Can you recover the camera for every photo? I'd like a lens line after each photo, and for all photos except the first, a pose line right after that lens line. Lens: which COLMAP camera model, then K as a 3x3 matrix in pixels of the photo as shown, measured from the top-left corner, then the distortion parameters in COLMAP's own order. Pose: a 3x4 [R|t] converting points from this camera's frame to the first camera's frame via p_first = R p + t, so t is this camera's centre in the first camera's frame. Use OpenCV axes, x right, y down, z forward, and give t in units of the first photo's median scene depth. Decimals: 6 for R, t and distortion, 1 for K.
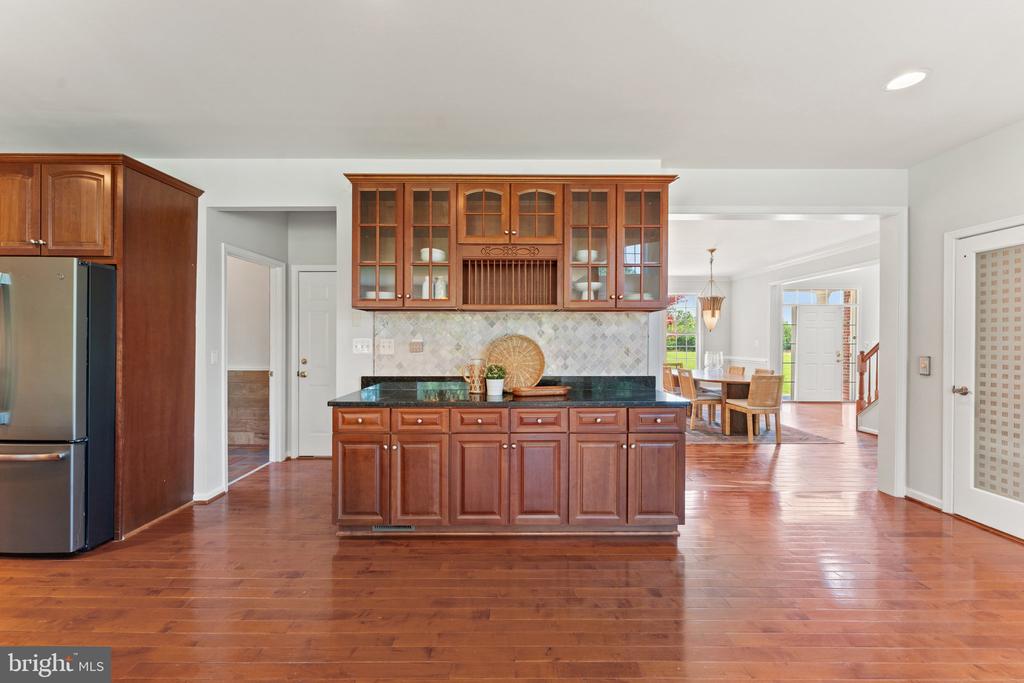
lens RADIAL K [[399.7, 0, 508.8], [0, 399.7, 344.0], [0, 0, 1]] dist [0.000756, -0.000104]
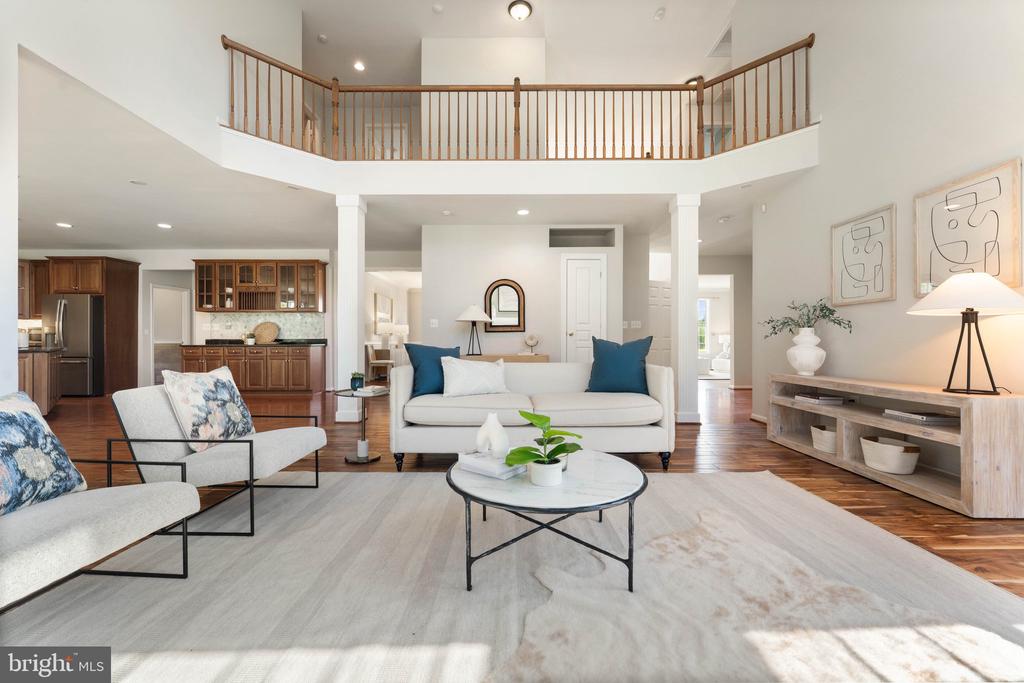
lens RADIAL K [[399.7, 0, 511.5], [0, 399.7, 346.6], [0, 0, 1]] dist [0.000756, -0.000104]
pose [[0.999993, -0.002931, -0.002275, 1.683052], [0.002943, 0.999982, 0.005238, 0.134295], [0.002259, -0.005245, 0.999984, -1.607844]]
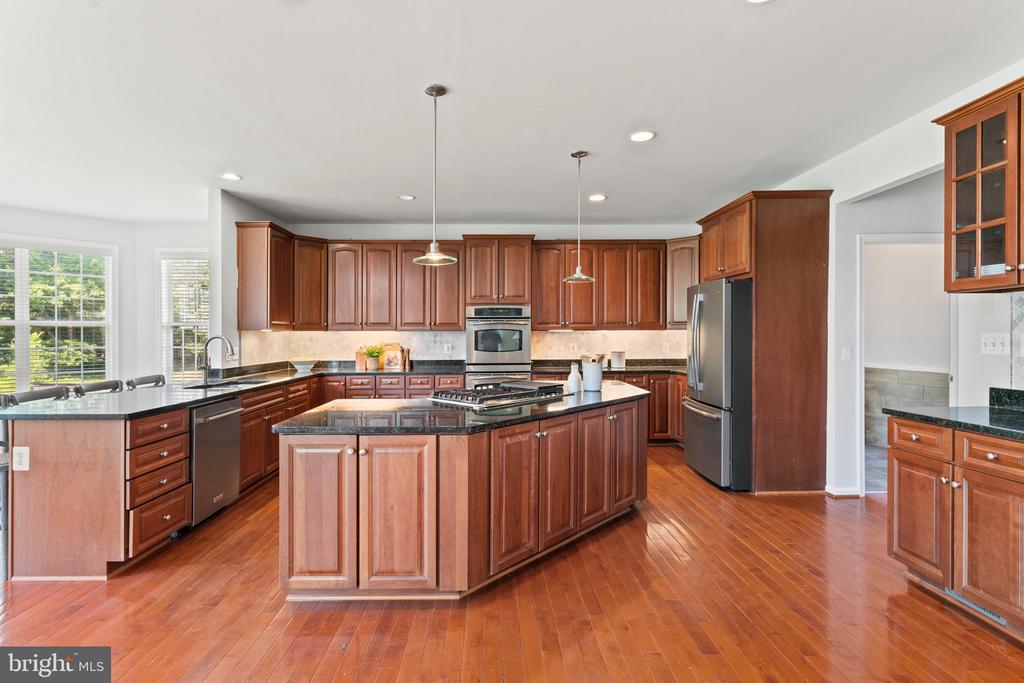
lens RADIAL K [[493.3, 0, 508.2], [0, 493.3, 337.7], [0, 0, 1]] dist [-0.000190, -0.000079]
pose [[0.035855, -0.002452, -0.999354, 0.516630], [-0.003207, 0.999992, -0.002568, -0.000417], [0.999352, 0.003297, 0.035847, 0.146013]]
